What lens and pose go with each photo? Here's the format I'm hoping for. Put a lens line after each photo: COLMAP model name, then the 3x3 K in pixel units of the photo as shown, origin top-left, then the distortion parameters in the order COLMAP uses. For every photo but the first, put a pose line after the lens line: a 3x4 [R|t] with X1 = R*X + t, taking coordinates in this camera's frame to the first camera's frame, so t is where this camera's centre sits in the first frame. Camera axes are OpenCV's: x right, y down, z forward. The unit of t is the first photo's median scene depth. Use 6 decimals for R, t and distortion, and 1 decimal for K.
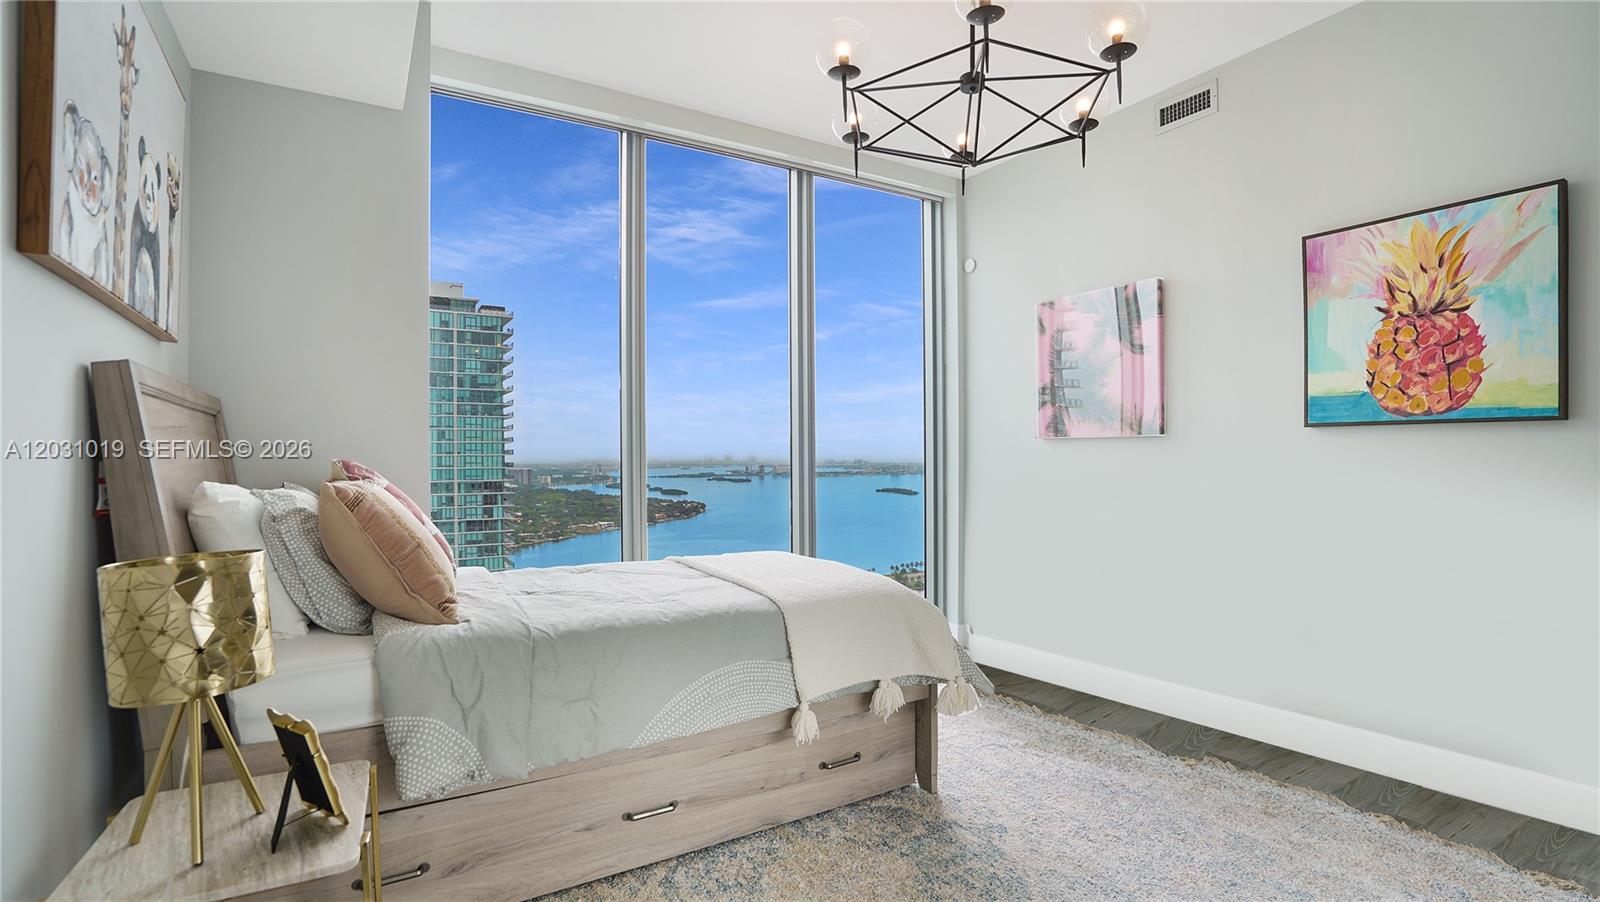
lens RADIAL K [[770.6, 0, 793.3], [0, 770.6, 453.9], [0, 0, 1]] dist [-0.034969, 0.002141]
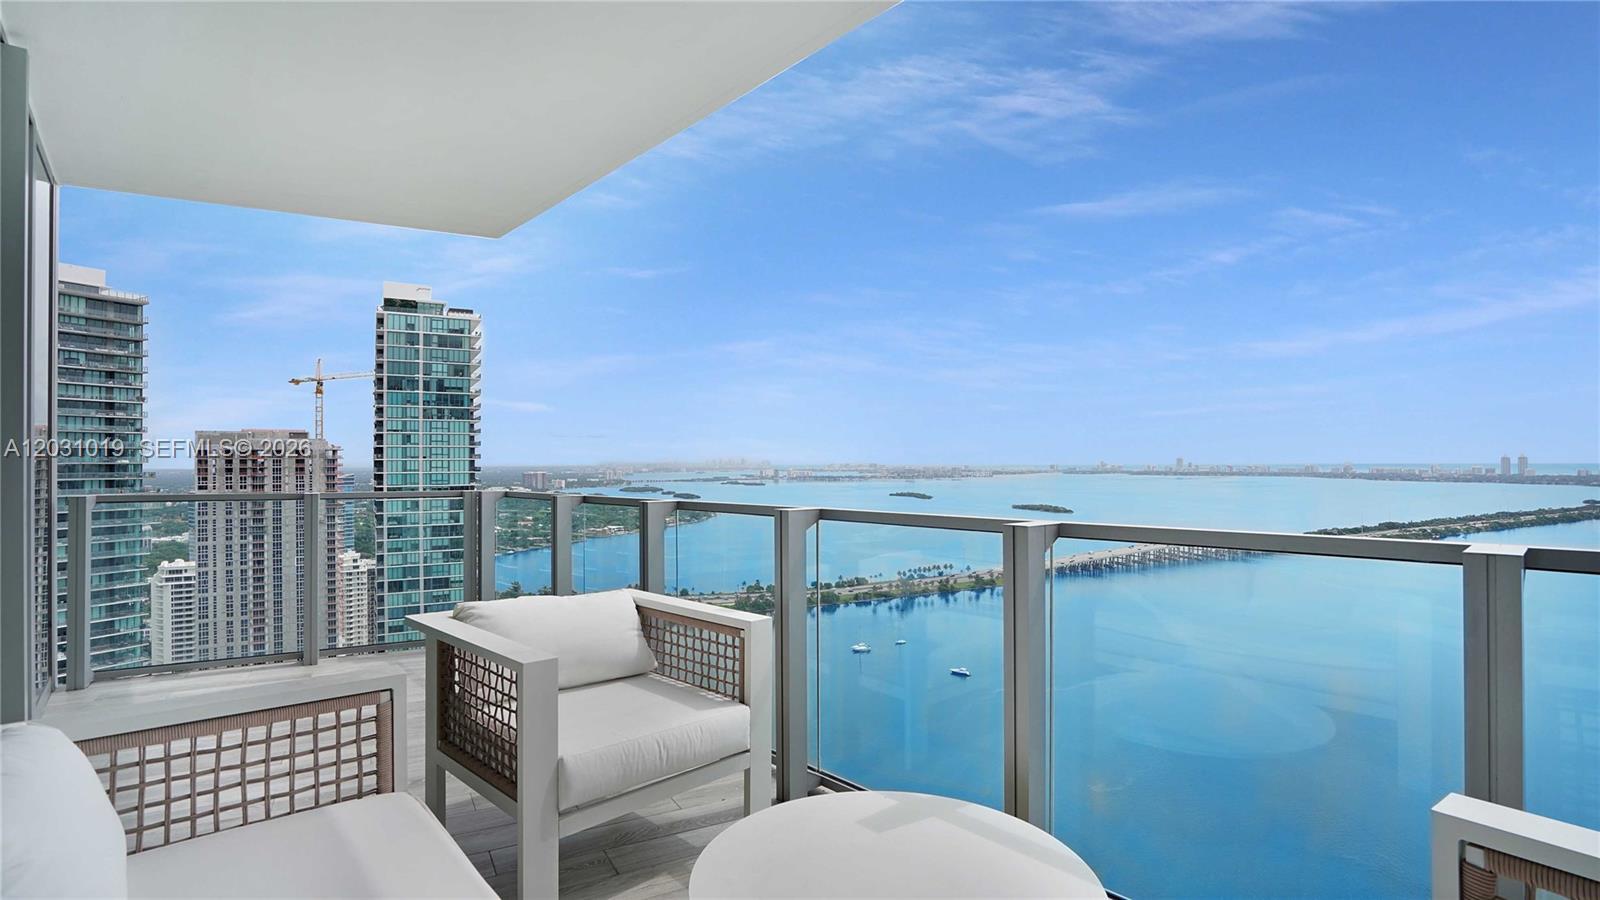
lens RADIAL K [[768.2, 0, 767.8], [0, 768.2, 453.0], [0, 0, 1]] dist [-0.033970, 0.005230]
pose [[0.999568, -0.000333, -0.029400, -0.345249], [0.000124, 0.999975, -0.007120, 0.021514], [0.029402, 0.007114, 0.999542, 0.333648]]
